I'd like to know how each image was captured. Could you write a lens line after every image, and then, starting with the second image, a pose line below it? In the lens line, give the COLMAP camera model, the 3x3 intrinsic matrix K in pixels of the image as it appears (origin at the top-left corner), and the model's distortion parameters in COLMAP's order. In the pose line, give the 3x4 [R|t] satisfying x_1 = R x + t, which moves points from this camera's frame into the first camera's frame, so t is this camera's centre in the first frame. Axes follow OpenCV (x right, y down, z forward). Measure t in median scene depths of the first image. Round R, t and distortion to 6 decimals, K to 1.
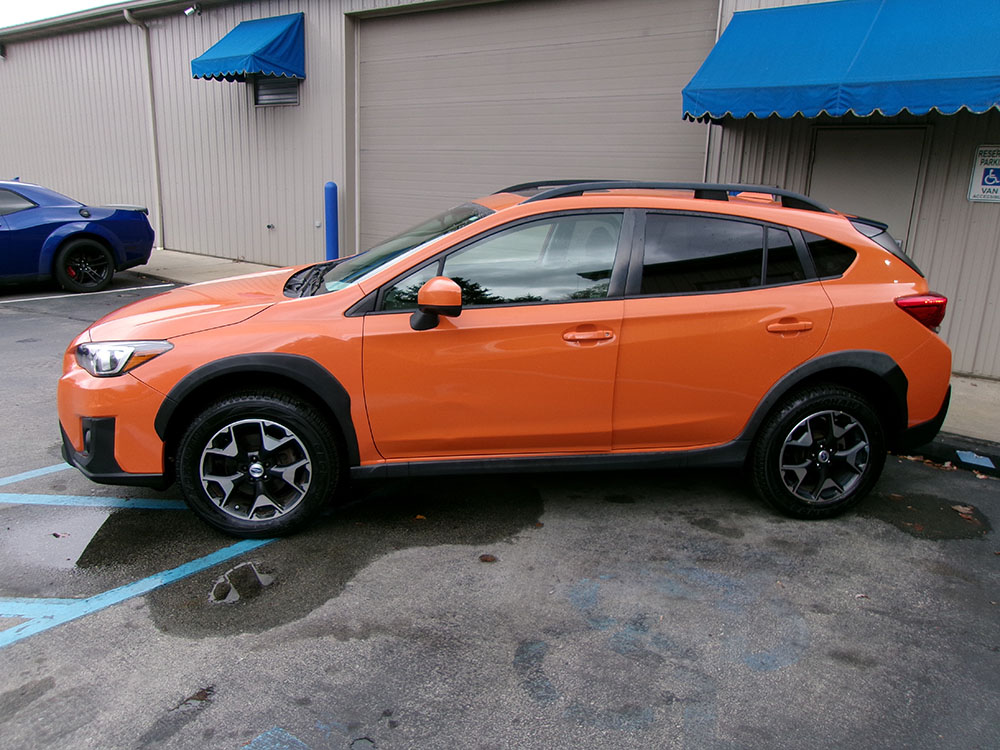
lens RADIAL K [[771.0, 0, 496.0], [0, 771.0, 371.0], [0, 0, 1]] dist [-0.009914, 0.029209]
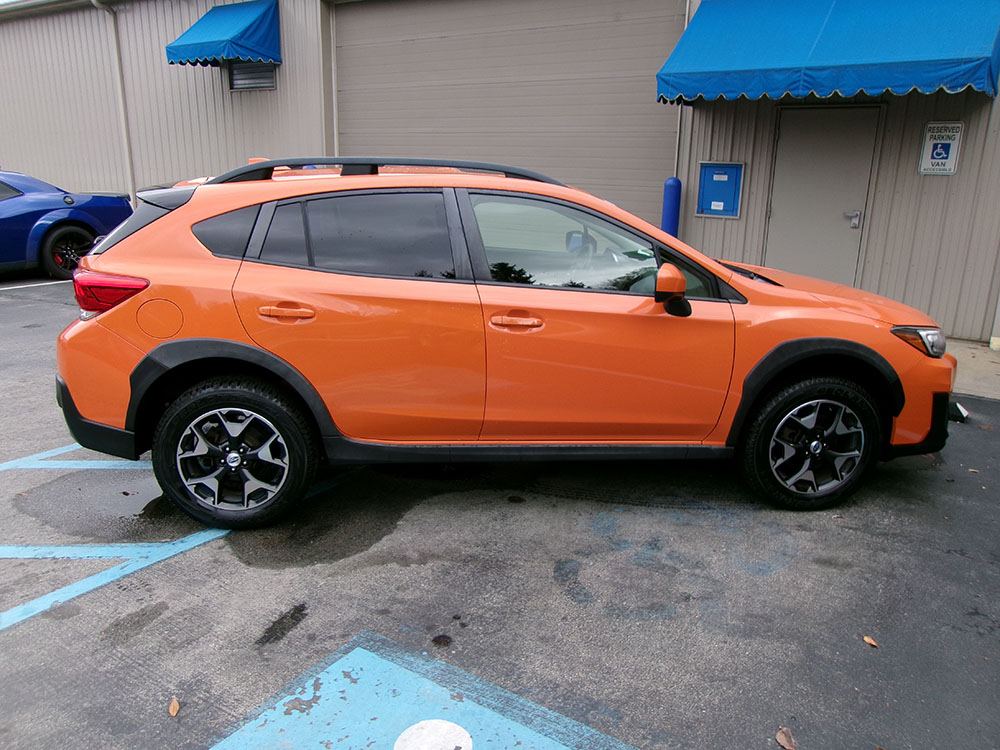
lens RADIAL K [[771.0, 0, 495.3], [0, 771.0, 372.1], [0, 0, 1]] dist [-0.009914, 0.029209]
pose [[0.998466, -0.029685, 0.046738, -0.089064], [0.028374, 0.999192, 0.028461, 0.022479], [-0.047545, -0.027091, 0.998502, -0.132978]]
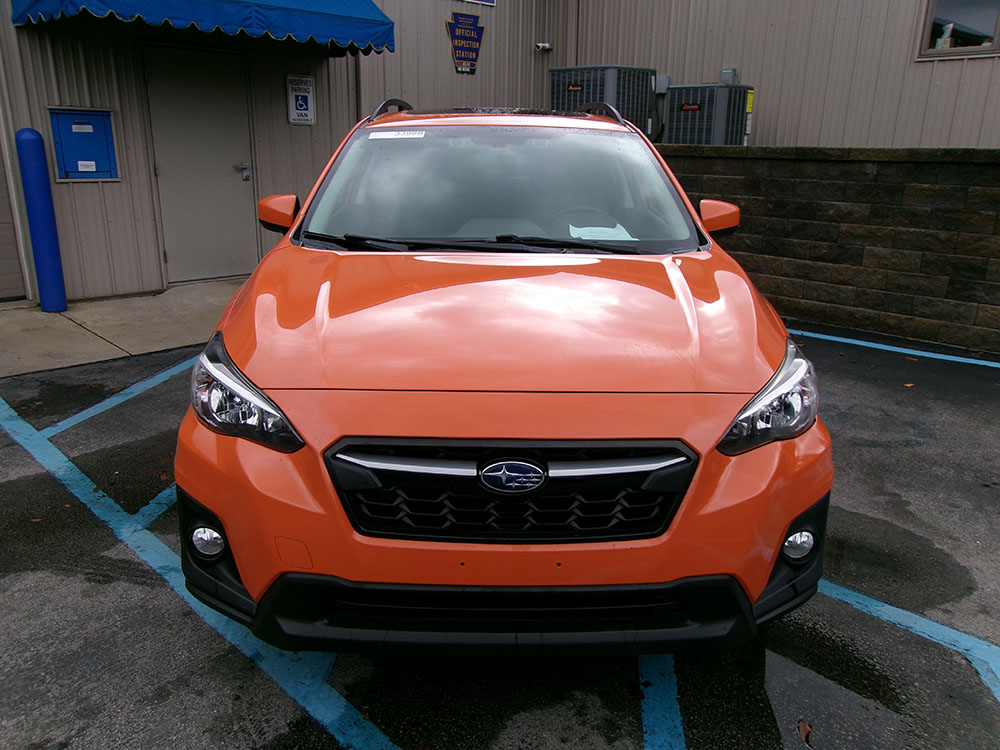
lens RADIAL K [[771.0, 0, 501.6], [0, 771.0, 367.1], [0, 0, 1]] dist [-0.009914, 0.029209]
pose [[0.126734, -0.308229, 0.942833, -1.079590], [0.231114, 0.933513, 0.274117, -0.249978], [-0.964637, 0.183162, 0.189544, 1.098054]]
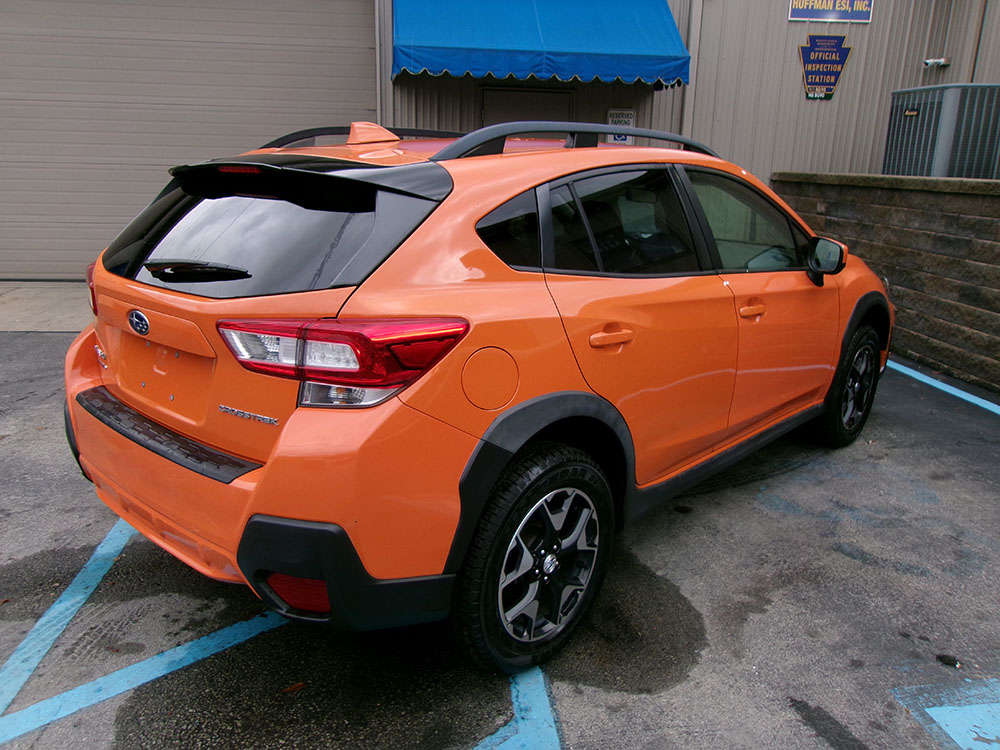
lens RADIAL K [[771.0, 0, 498.1], [0, 771.0, 373.2], [0, 0, 1]] dist [-0.009914, 0.029209]
pose [[0.717116, -0.206970, 0.665514, -0.850644], [0.170561, 0.977969, 0.120355, -0.103060], [-0.675762, 0.027203, 0.736618, 0.407992]]
